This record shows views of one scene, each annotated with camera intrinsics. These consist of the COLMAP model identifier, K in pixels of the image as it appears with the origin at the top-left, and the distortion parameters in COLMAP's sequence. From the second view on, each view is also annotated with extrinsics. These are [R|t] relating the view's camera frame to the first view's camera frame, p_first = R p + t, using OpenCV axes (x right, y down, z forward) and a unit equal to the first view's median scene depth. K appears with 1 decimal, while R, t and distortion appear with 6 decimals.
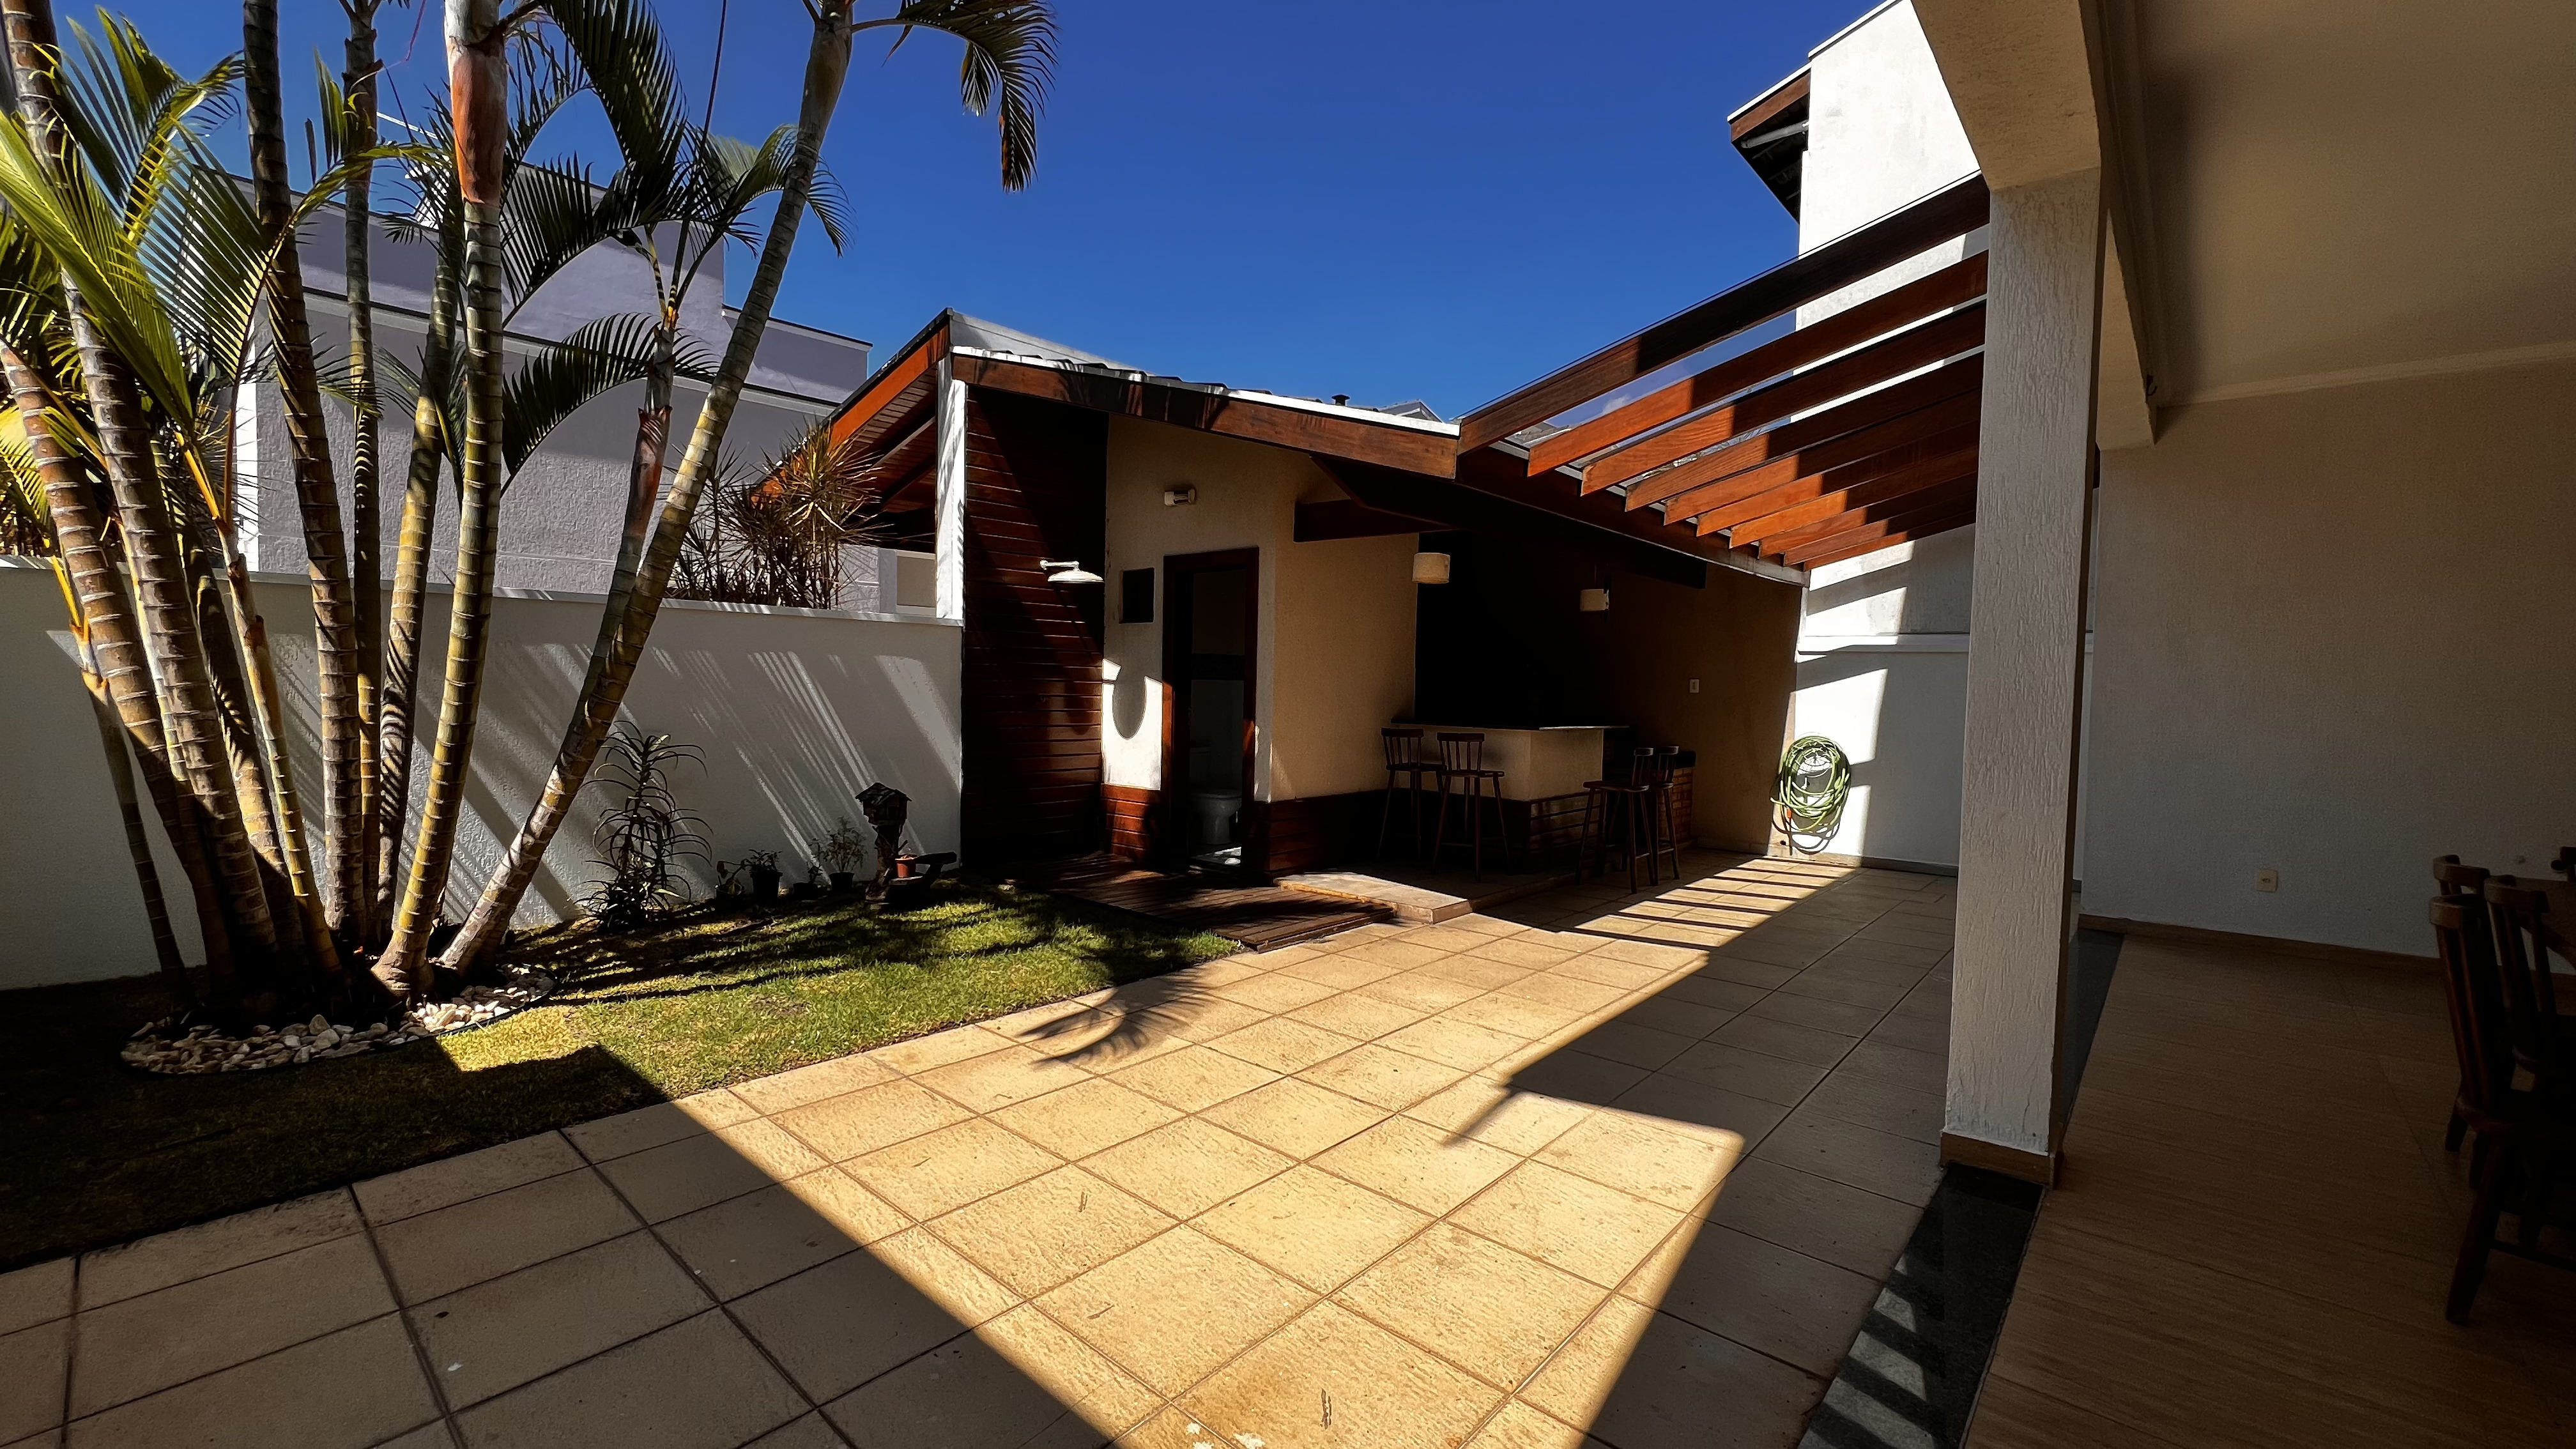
lens RADIAL K [[1024.8, 0, 1290.7], [0, 1024.8, 723.7], [0, 0, 1]] dist [-0.002496, 0.000725]
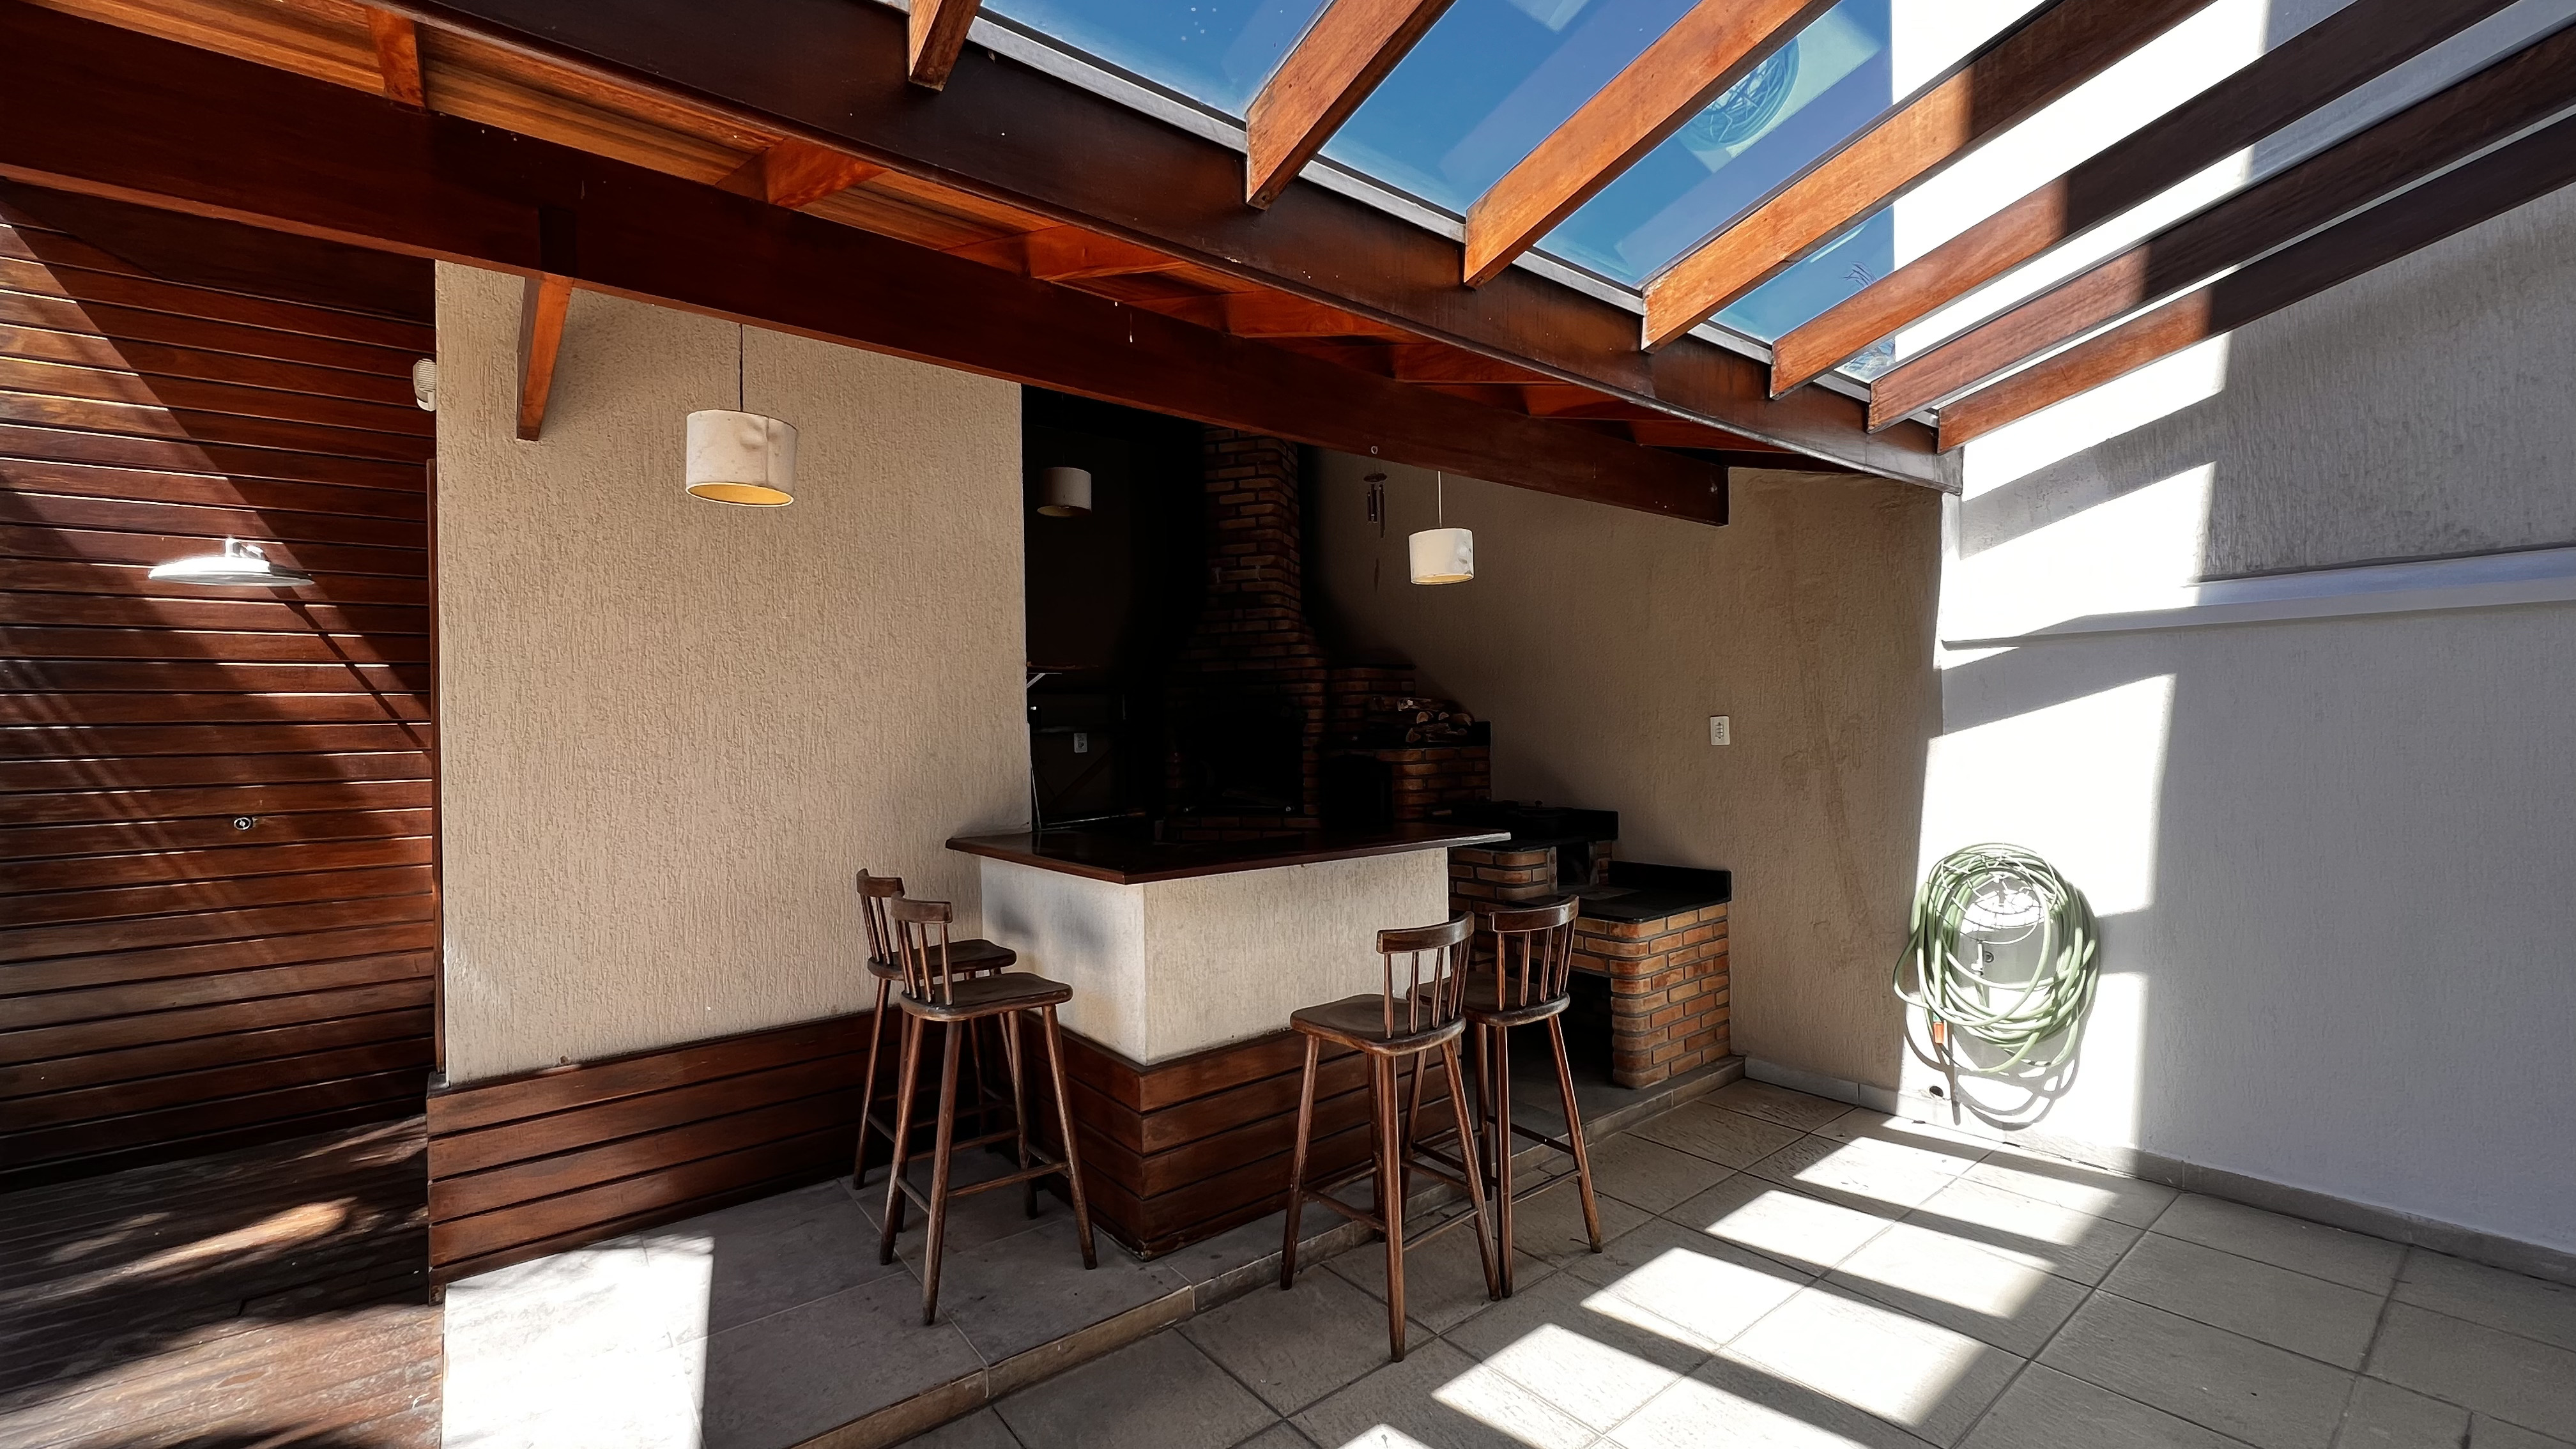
lens RADIAL K [[1028.8, 0, 1311.8], [0, 1028.8, 692.5], [0, 0, 1]] dist [-0.005531, 0.000790]
pose [[0.982669, -0.045162, -0.179783, 0.316107], [0.035163, 0.997672, -0.058422, -0.034150], [0.182003, 0.051088, 0.981970, 0.536661]]
